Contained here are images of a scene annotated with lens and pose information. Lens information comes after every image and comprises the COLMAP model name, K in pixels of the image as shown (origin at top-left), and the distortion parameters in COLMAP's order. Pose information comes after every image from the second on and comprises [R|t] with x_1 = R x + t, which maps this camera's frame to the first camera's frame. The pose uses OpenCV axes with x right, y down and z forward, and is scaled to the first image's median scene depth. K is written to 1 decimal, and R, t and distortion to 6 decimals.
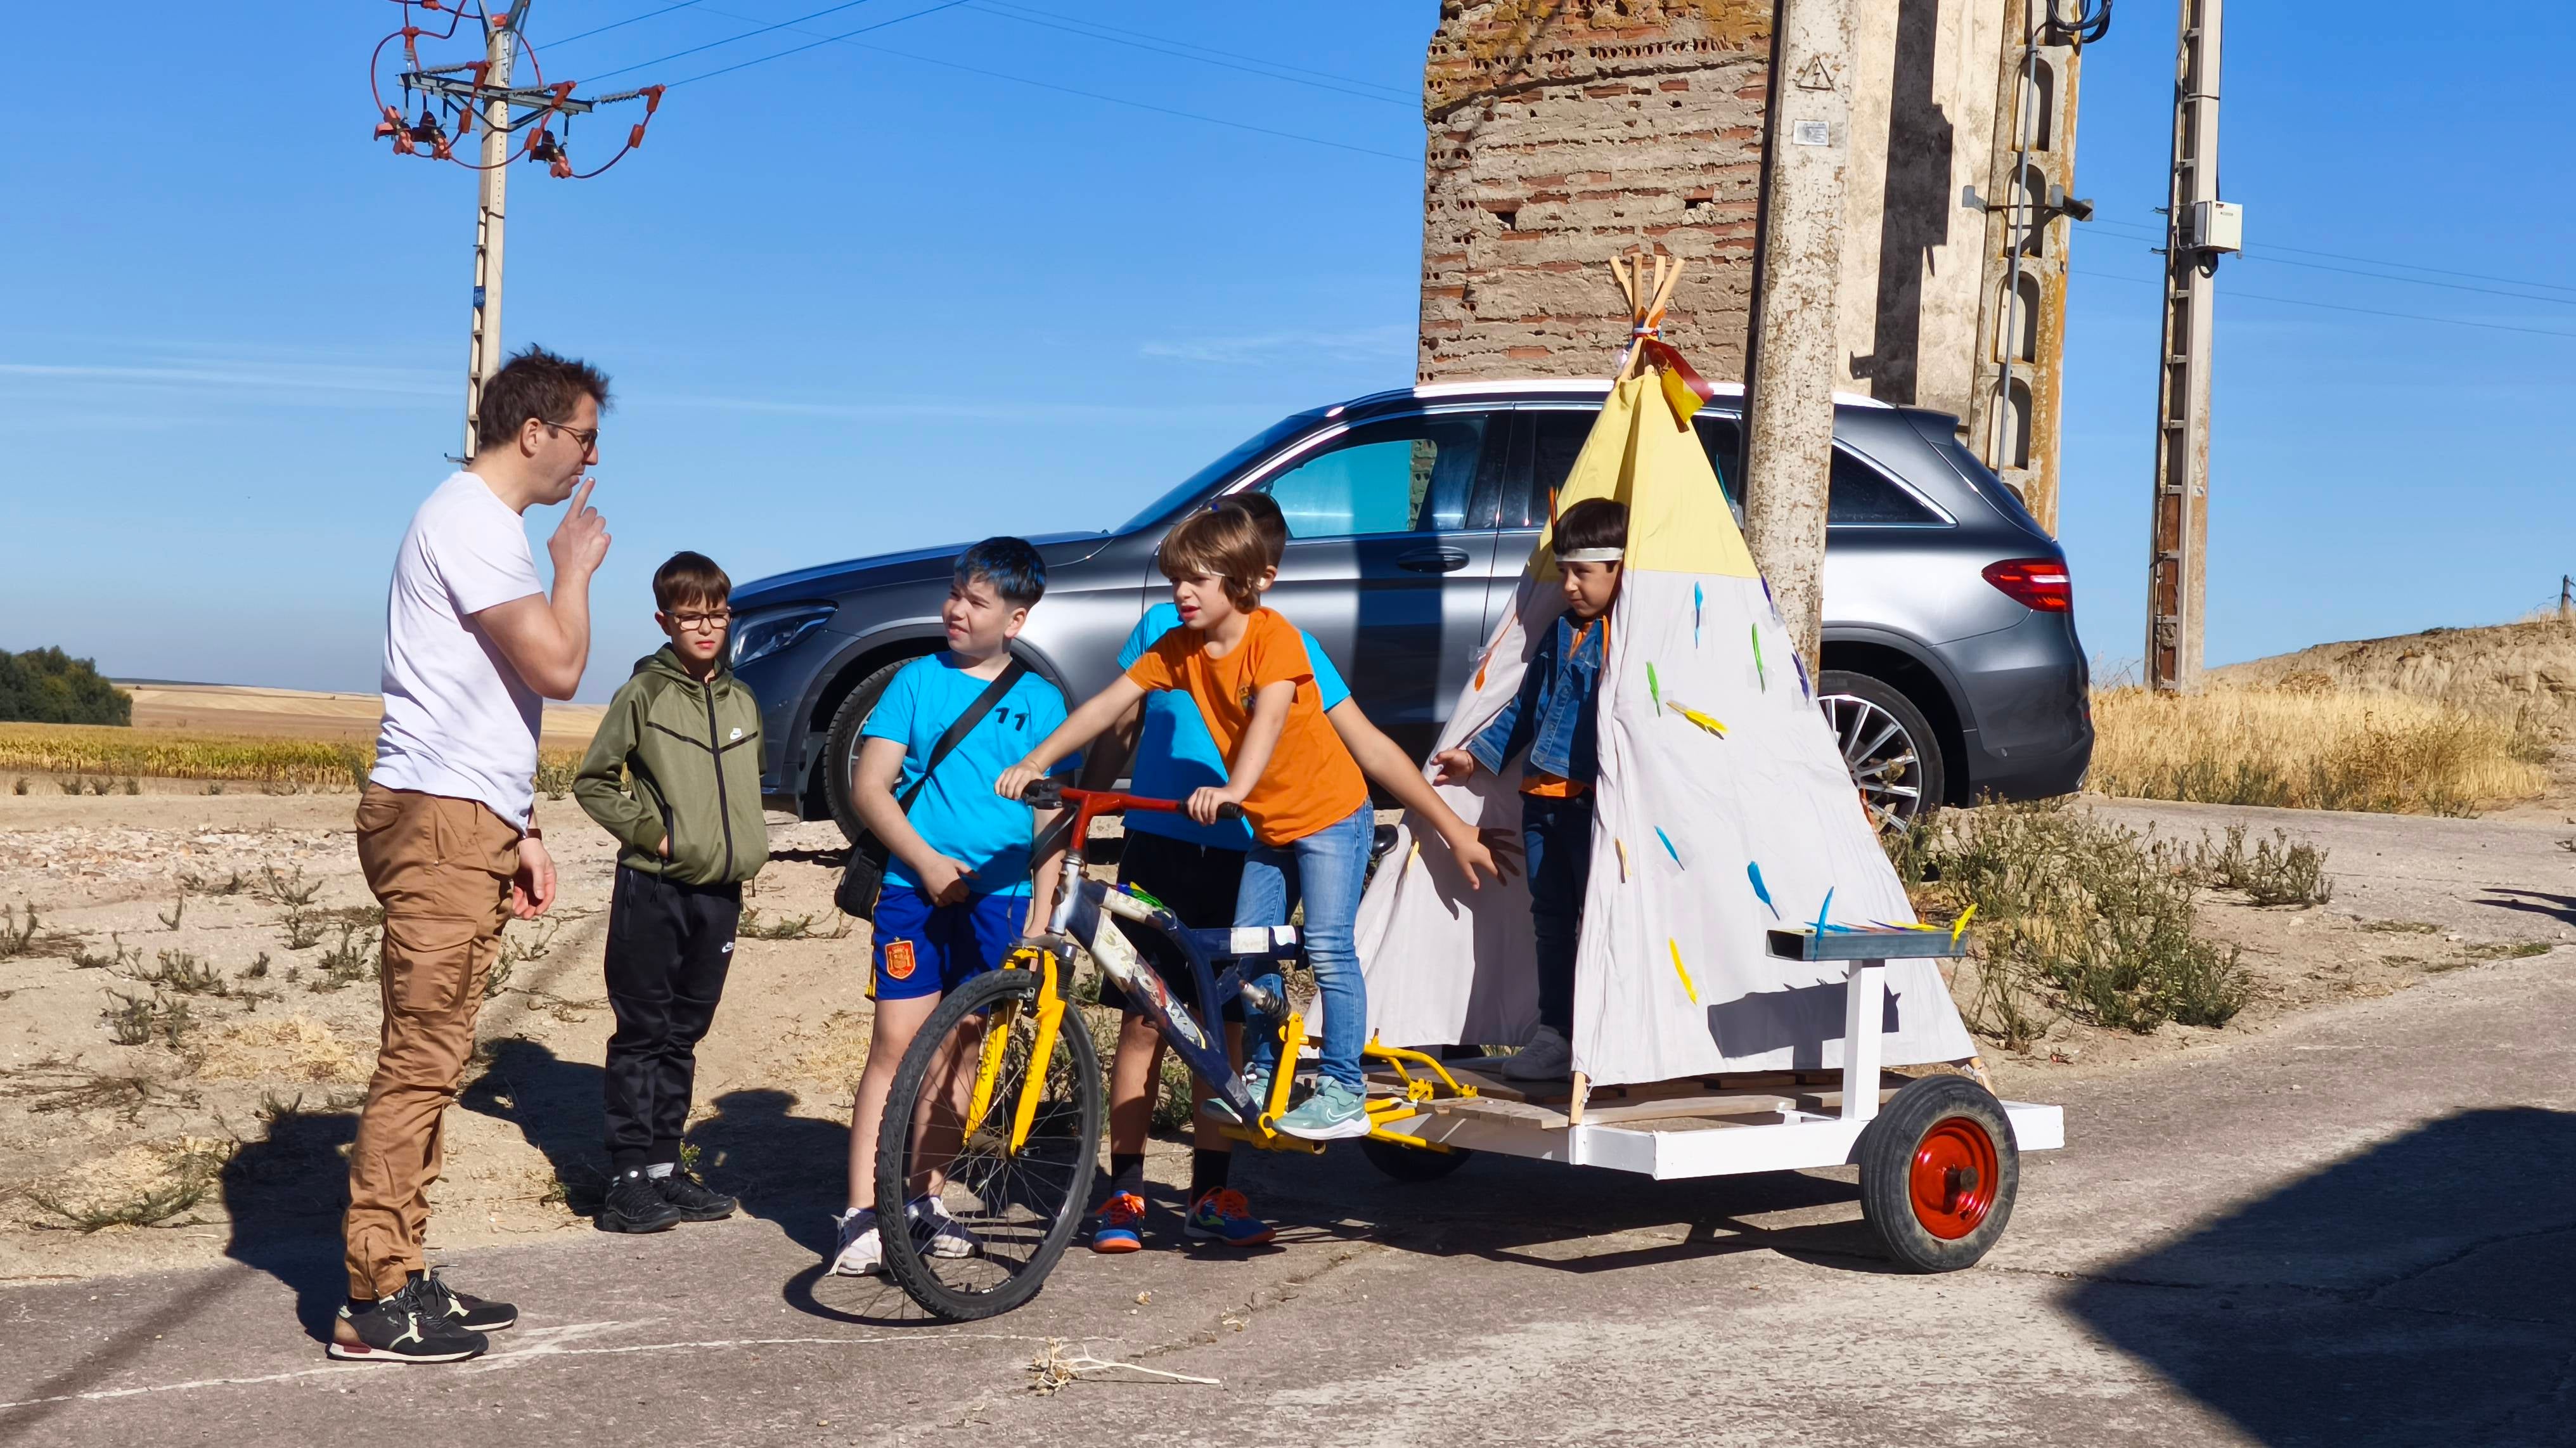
lens RADIAL K [[5274.2, 0, 1288.0], [0, 5274.2, 724.0], [0, 0, 1]] dist [0.206302, 0.163214]
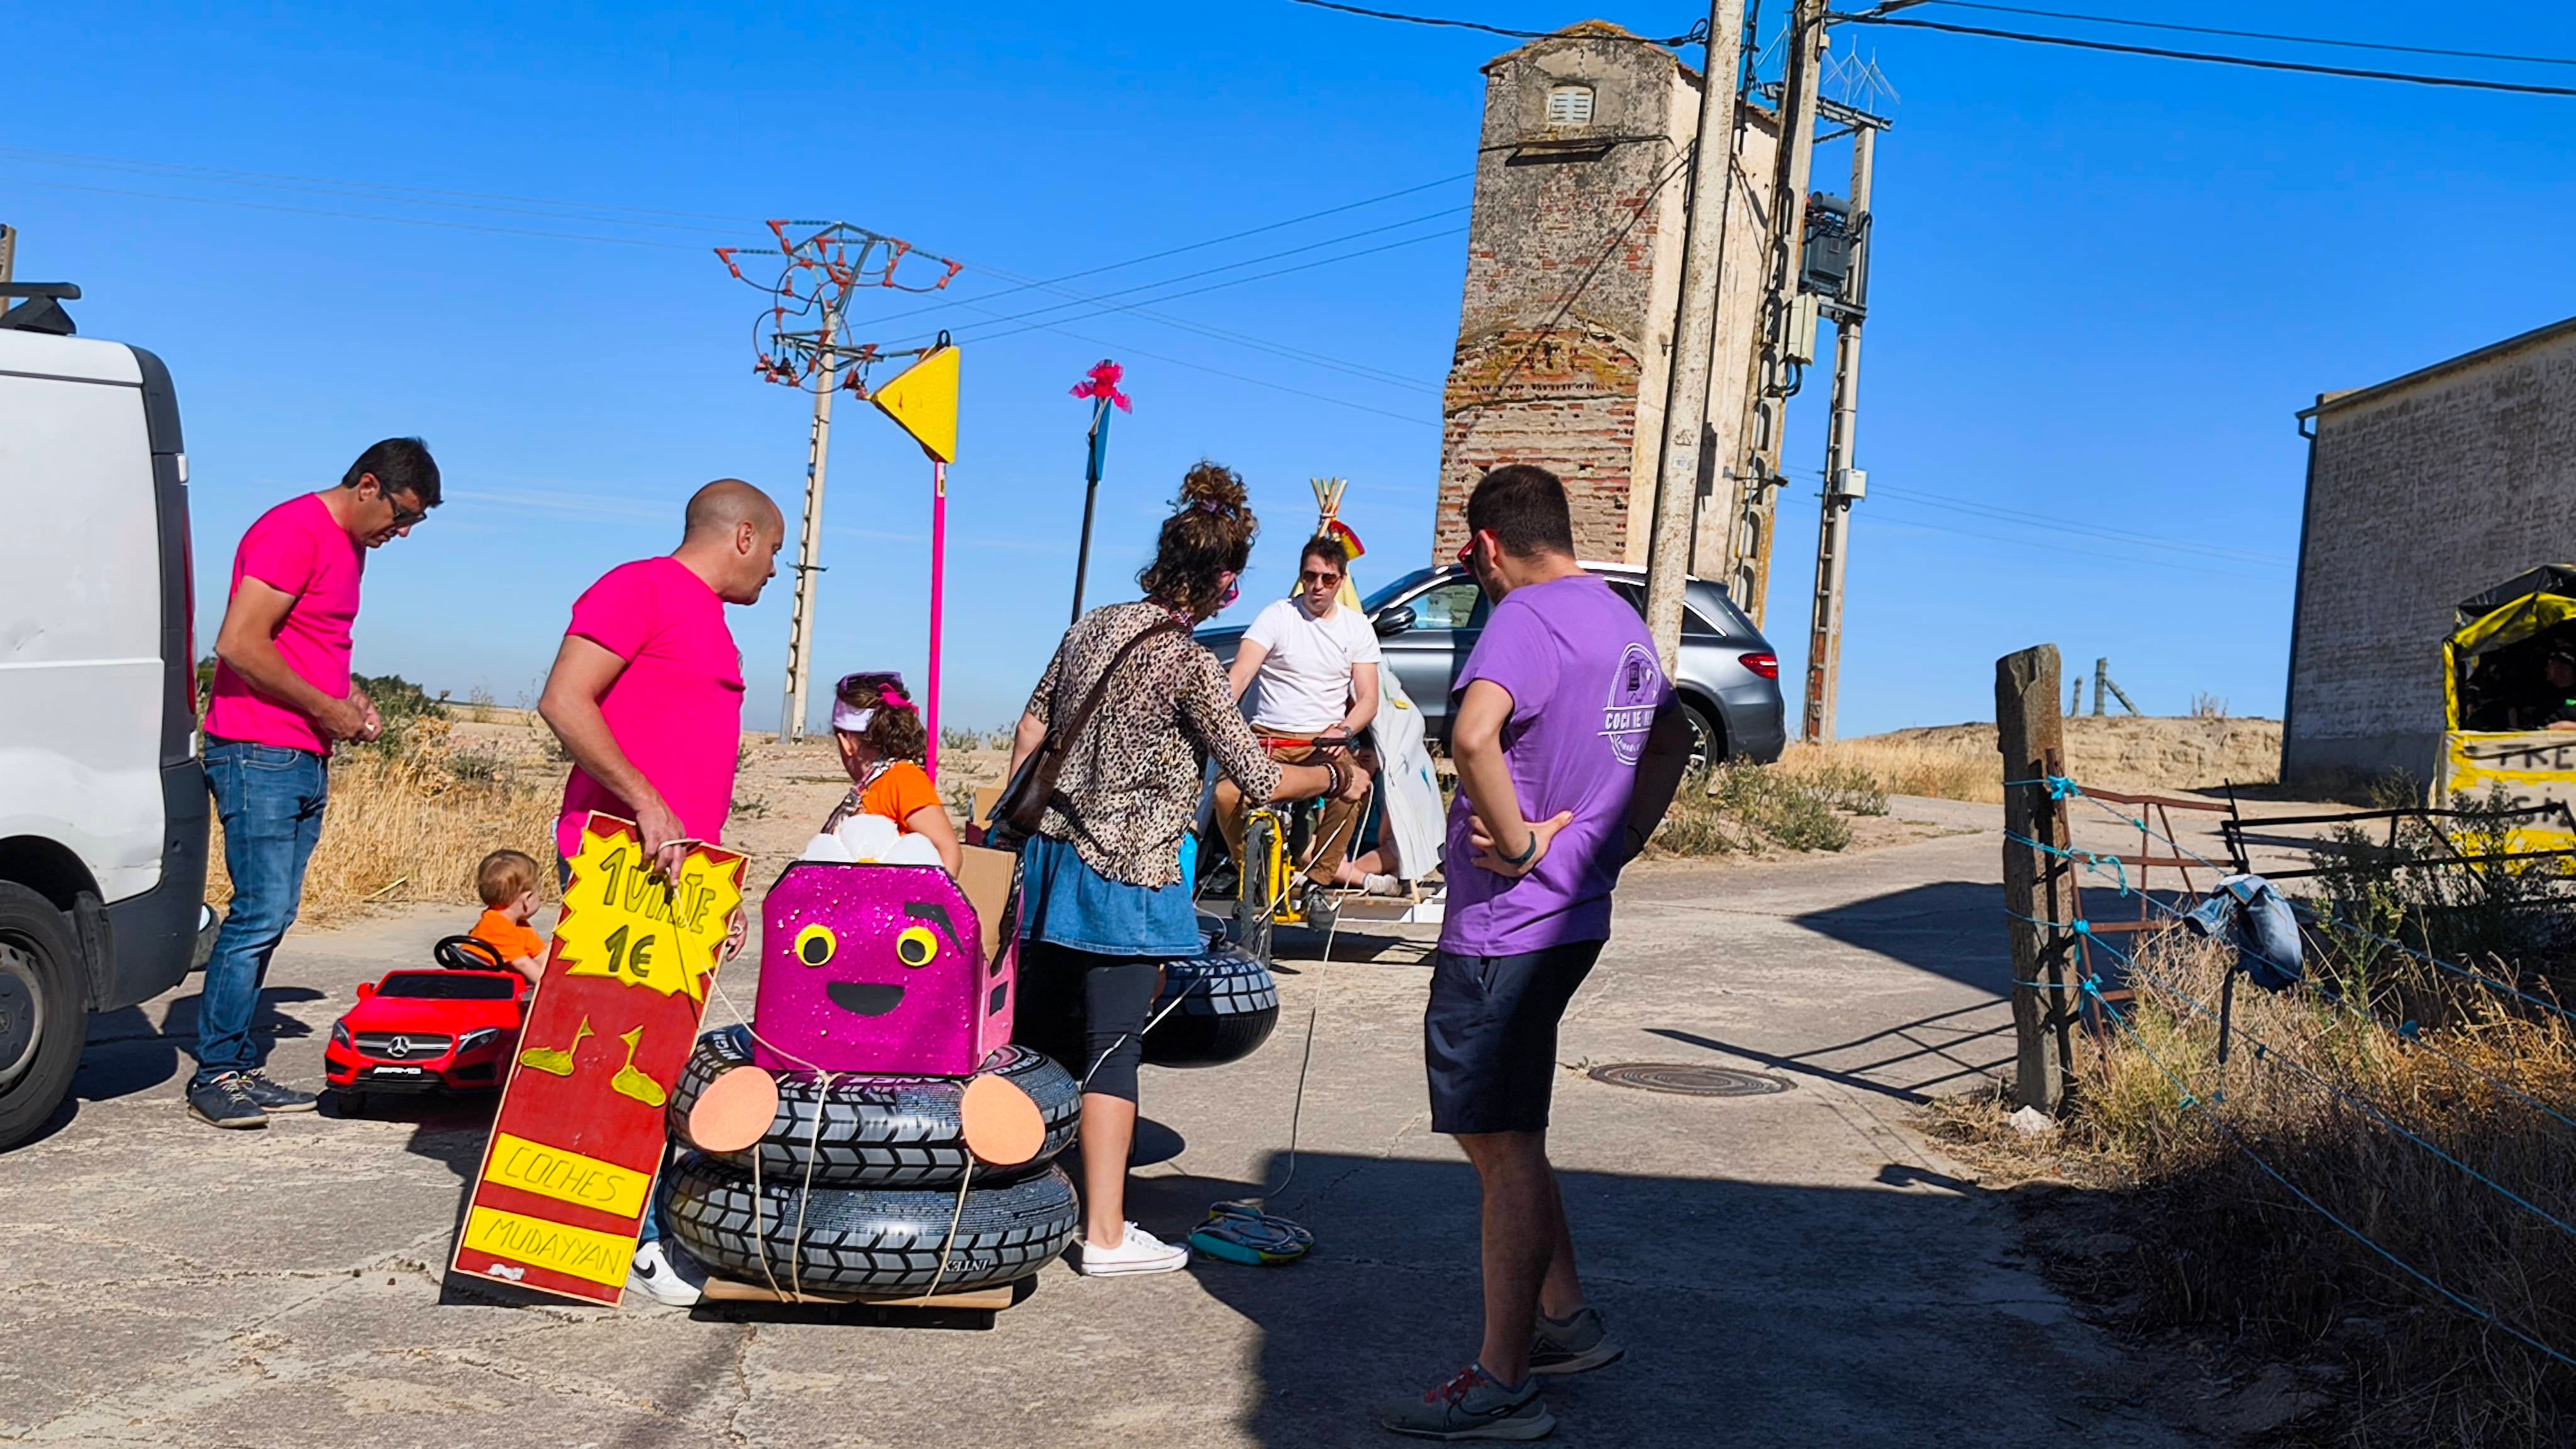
lens RADIAL K [[3713.9, 0, 1292.3], [0, 3713.9, 682.0], [0, 0, 1]] dist [0.057159, 0.157298]
pose [[0.998654, 0.044874, 0.025998, -0.060735], [-0.044213, 0.998698, -0.025454, 0.018754], [-0.027106, 0.024270, 0.999338, -0.347247]]
